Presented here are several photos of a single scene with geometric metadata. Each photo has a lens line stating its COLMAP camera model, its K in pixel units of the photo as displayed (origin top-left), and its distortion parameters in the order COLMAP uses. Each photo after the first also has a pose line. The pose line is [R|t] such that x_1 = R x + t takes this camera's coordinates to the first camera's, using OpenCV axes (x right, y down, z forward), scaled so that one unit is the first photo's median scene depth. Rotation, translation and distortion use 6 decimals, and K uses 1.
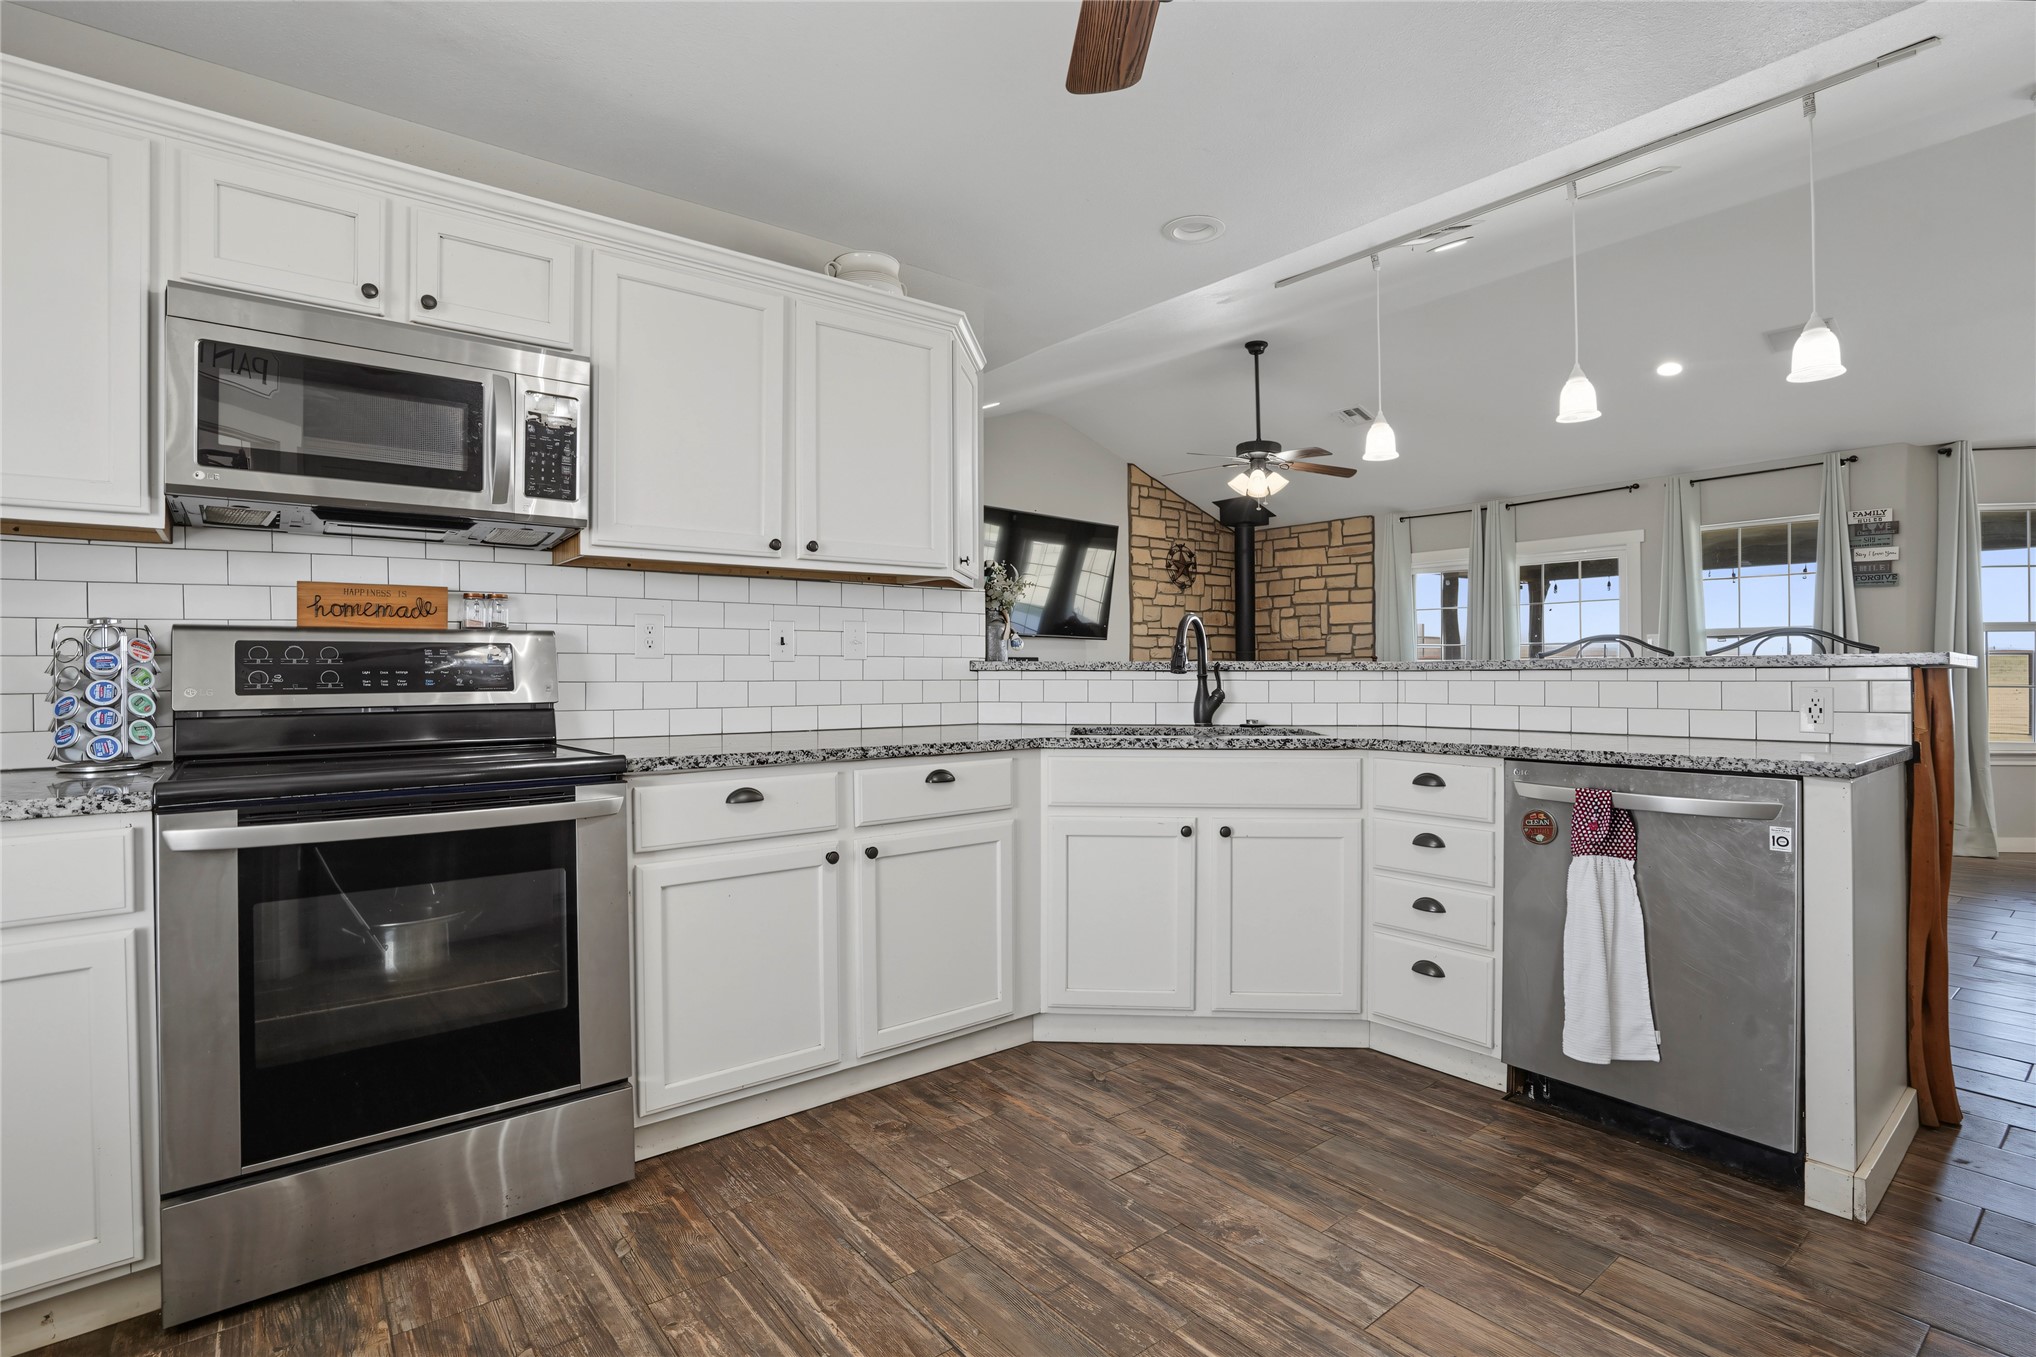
lens RADIAL K [[973.3, 0, 1026.8], [0, 973.3, 672.5], [0, 0, 1]] dist [-0.063488, 0.023039]
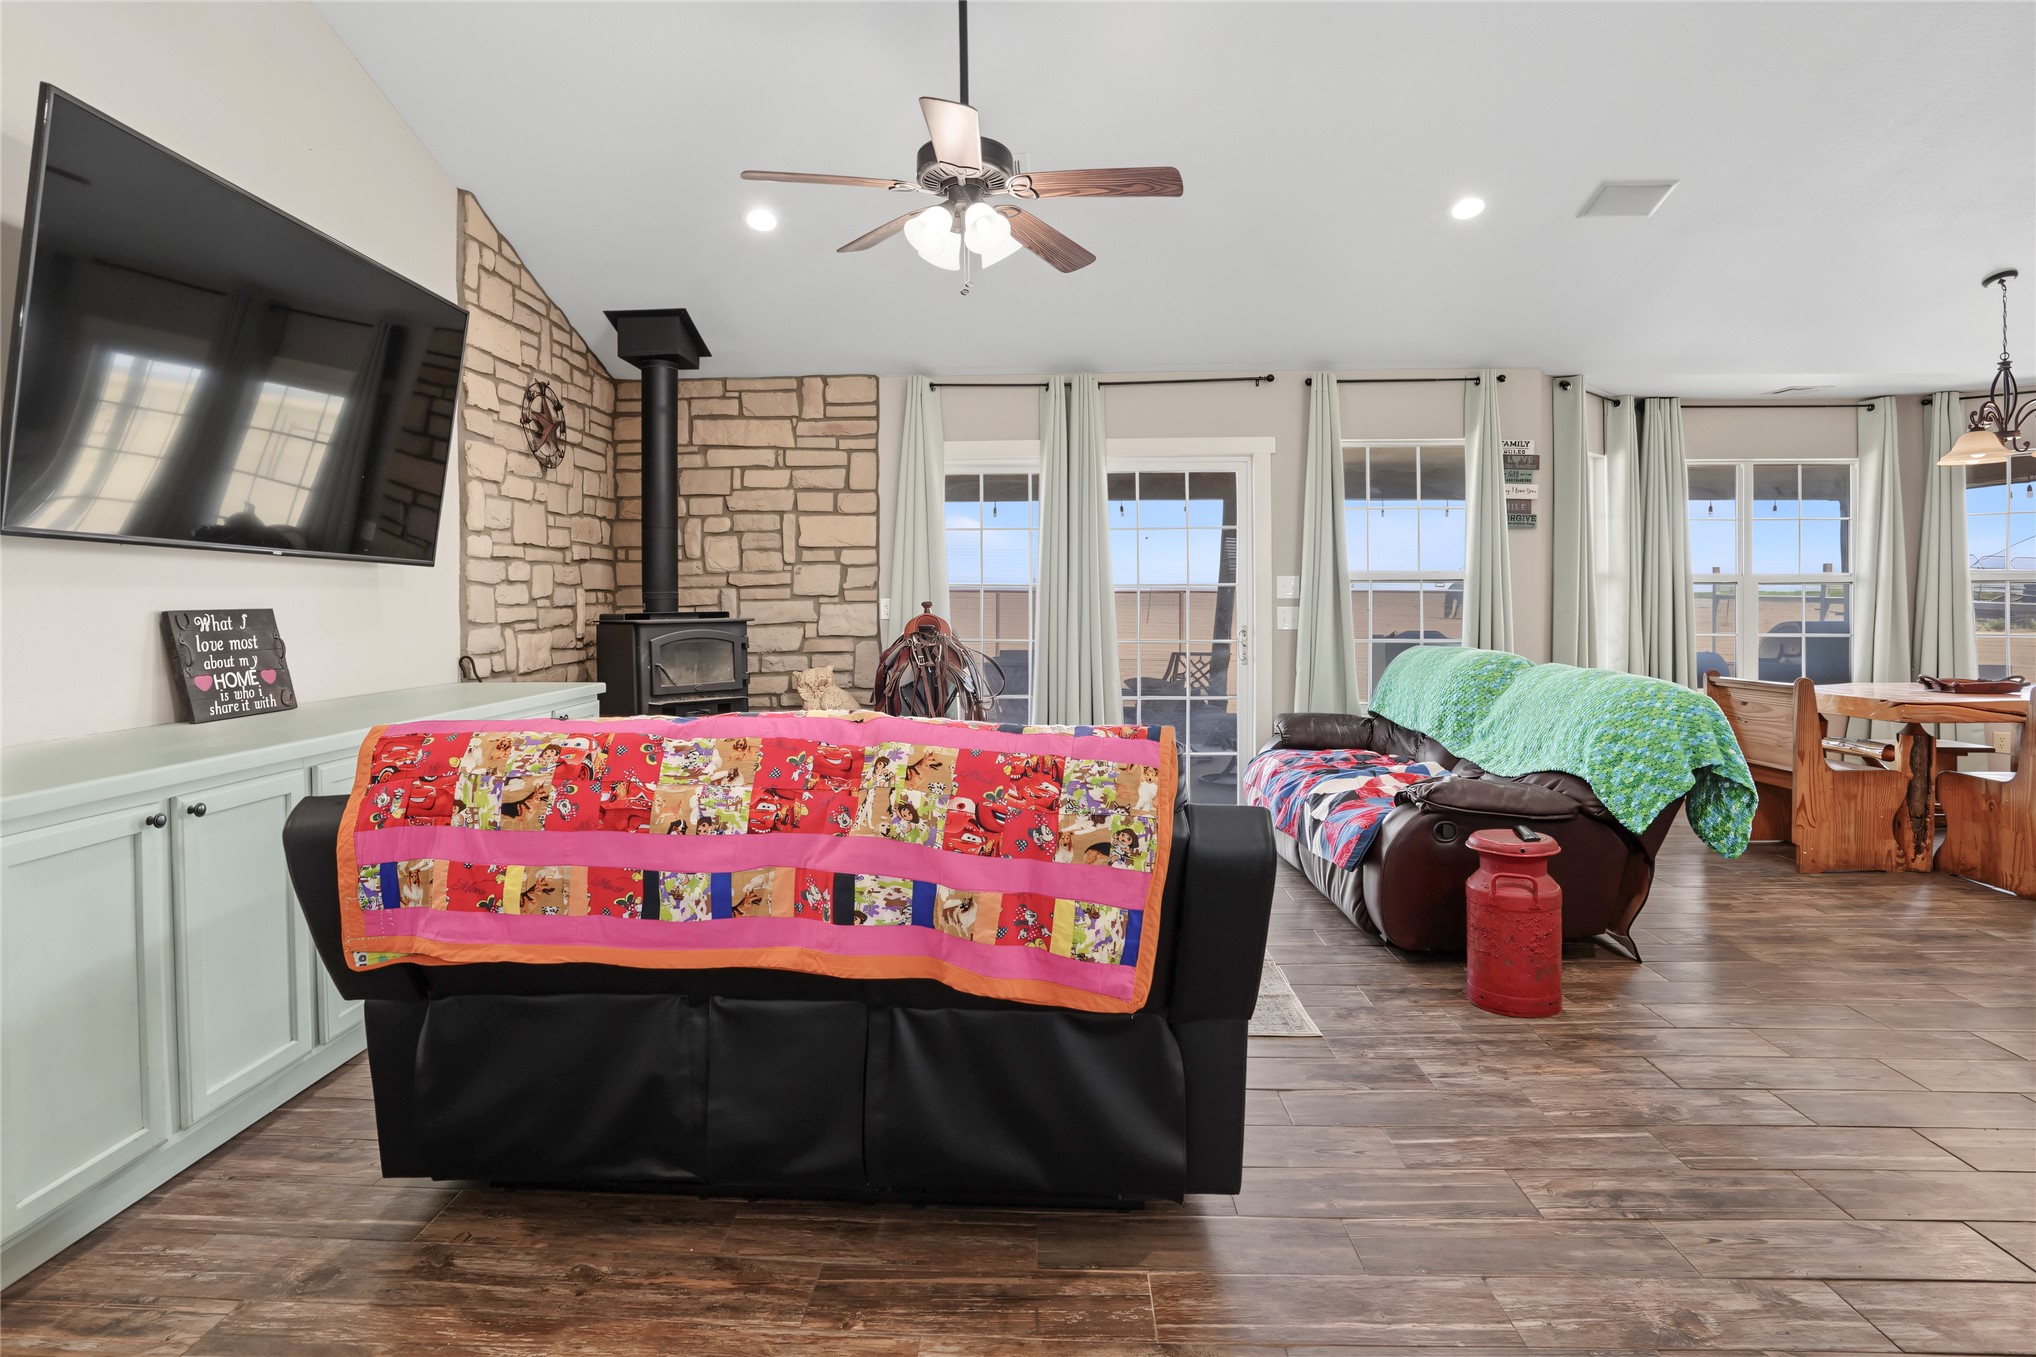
lens RADIAL K [[1027.7, 0, 984.4], [0, 1027.7, 618.5], [0, 0, 1]] dist [-0.083257, 0.041564]
pose [[0.680722, -0.014476, 0.732398, -0.104588], [0.001217, 0.999826, 0.018631, -0.023055], [-0.732540, -0.011791, 0.680621, 0.643570]]
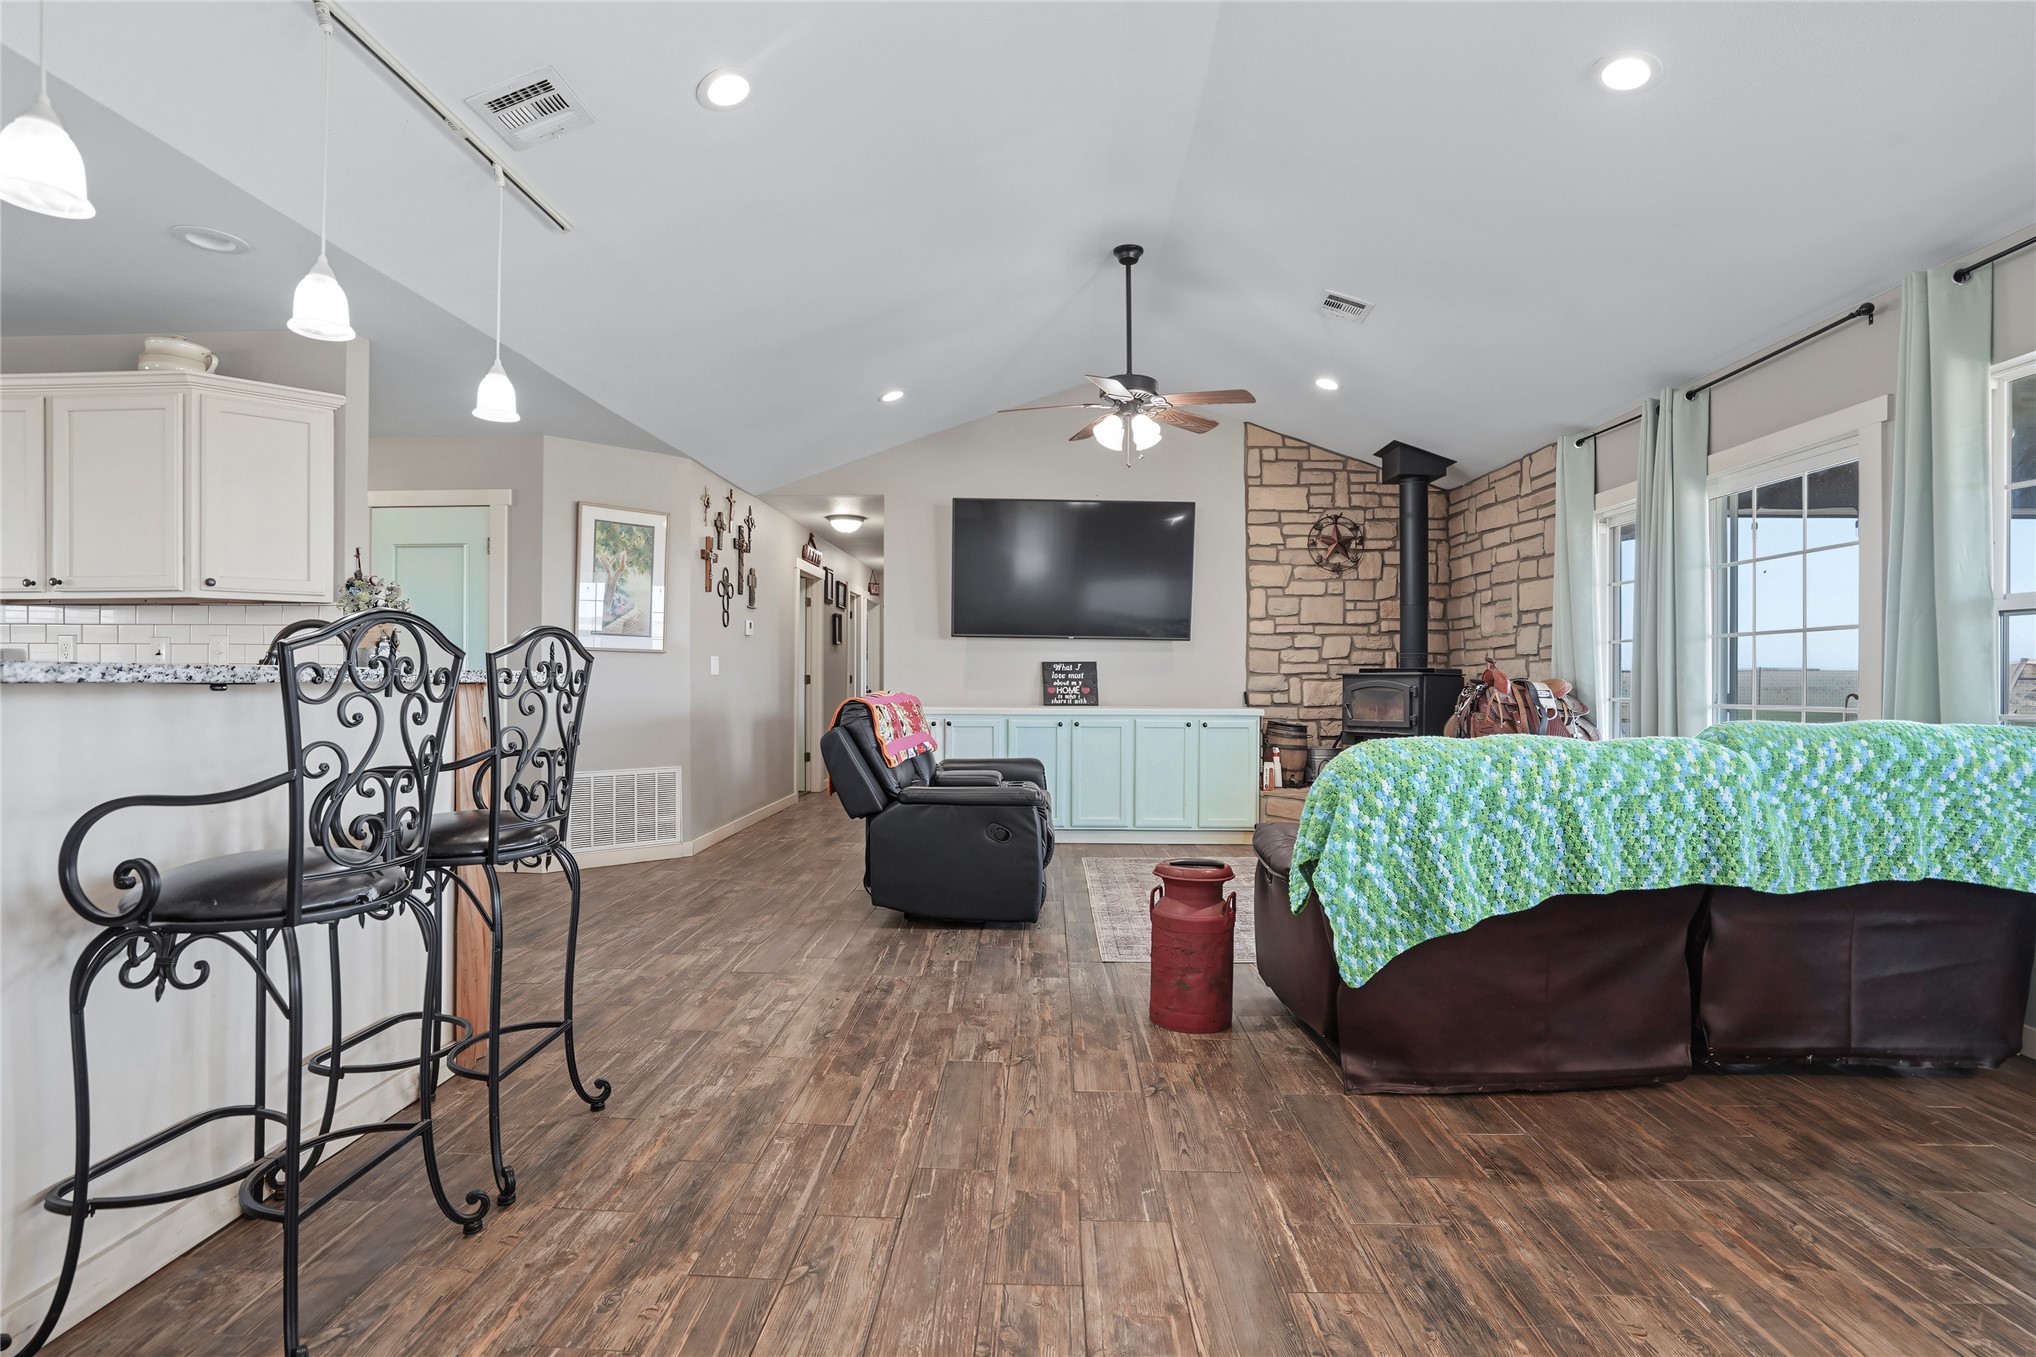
lens RADIAL K [[961.7, 0, 1026.7], [0, 961.7, 678.0], [0, 0, 1]] dist [-0.056408, 0.020724]
pose [[0.757179, 0.007958, -0.653158, 0.652491], [-0.006348, 0.999968, 0.004824, -0.005873], [0.653176, 0.000493, 0.757206, 0.366263]]
